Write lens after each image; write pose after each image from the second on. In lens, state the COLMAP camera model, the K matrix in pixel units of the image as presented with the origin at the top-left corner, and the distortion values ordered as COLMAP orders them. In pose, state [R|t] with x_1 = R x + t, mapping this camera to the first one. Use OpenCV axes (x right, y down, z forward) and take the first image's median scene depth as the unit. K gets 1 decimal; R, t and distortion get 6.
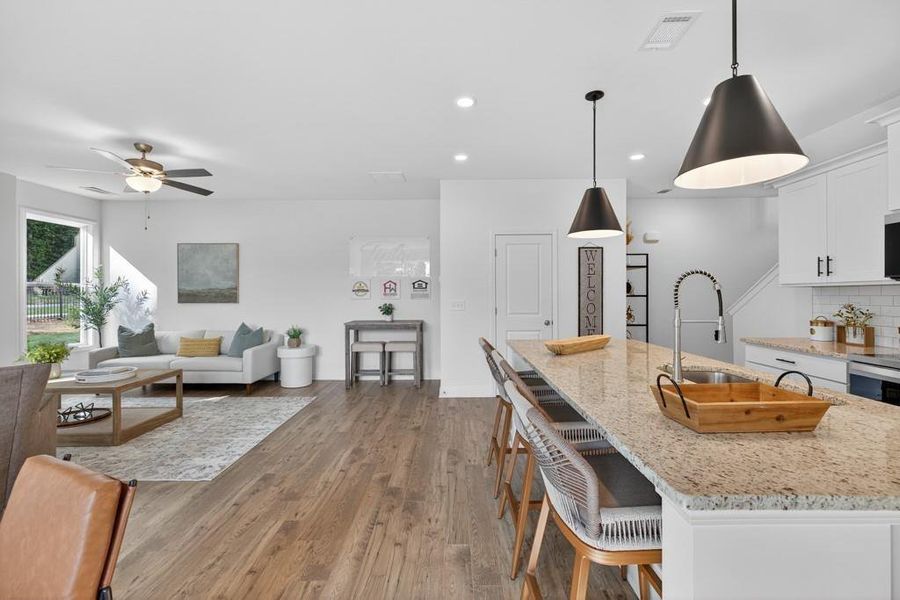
lens RADIAL K [[374.5, 0, 450.2], [0, 374.5, 290.9], [0, 0, 1]] dist [0.006585, -0.001336]
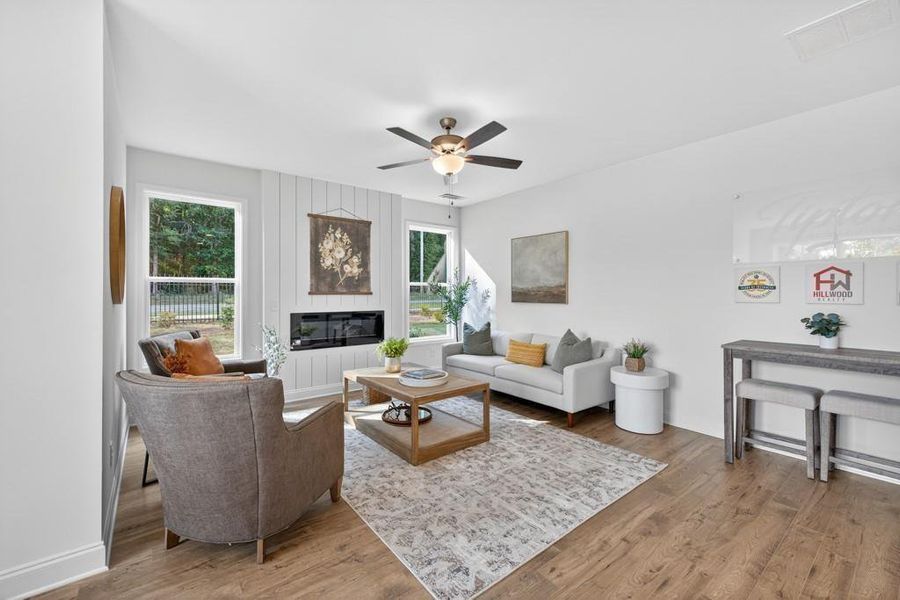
lens RADIAL K [[374.5, 0, 452.1], [0, 374.5, 291.5], [0, 0, 1]] dist [0.006585, -0.001336]
pose [[0.624468, 0.000598, -0.781050, -0.093501], [0.001872, 0.999996, 0.002262, 0.003484], [0.781048, -0.002875, 0.624464, 0.327187]]
